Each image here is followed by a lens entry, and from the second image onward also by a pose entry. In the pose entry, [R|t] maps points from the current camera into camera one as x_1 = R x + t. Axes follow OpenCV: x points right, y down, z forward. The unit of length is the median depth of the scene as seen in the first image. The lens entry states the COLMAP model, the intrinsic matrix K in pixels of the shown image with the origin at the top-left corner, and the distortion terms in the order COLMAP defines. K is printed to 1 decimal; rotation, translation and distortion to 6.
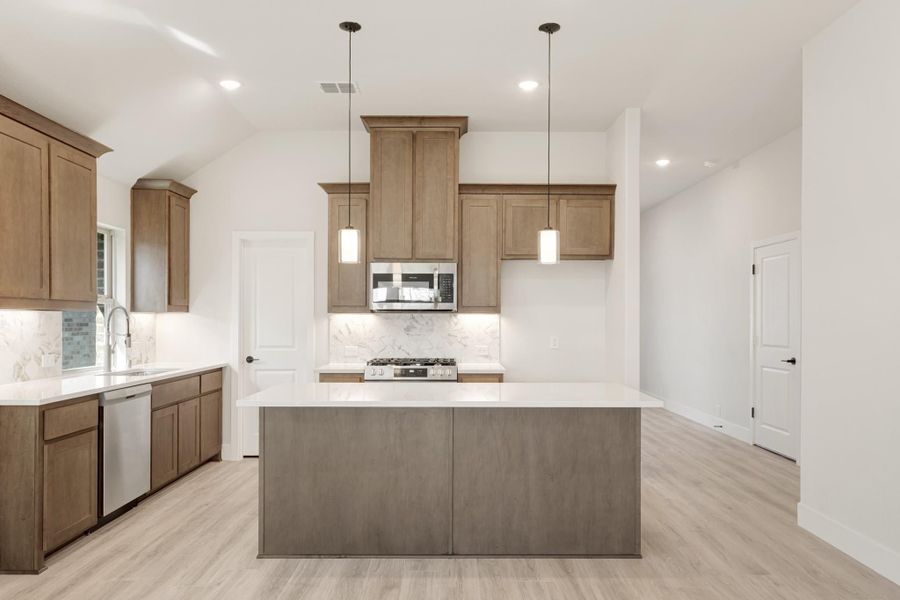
lens RADIAL K [[629.1, 0, 455.9], [0, 629.1, 322.0], [0, 0, 1]] dist [0.010972, -0.009149]
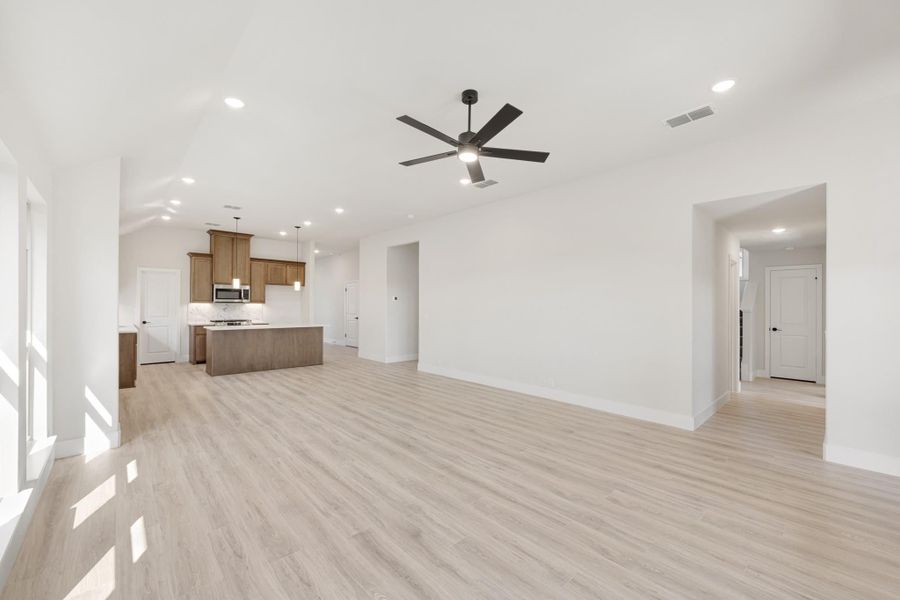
lens RADIAL K [[359.6, 0, 449.8], [0, 359.6, 306.2], [0, 0, 1]] dist [-0.002683, 0.000008]
pose [[0.737381, 0.001358, 0.675476, -0.428196], [0.000275, 0.999997, -0.002310, 0.003254], [-0.675478, 0.001889, 0.737378, -0.806786]]
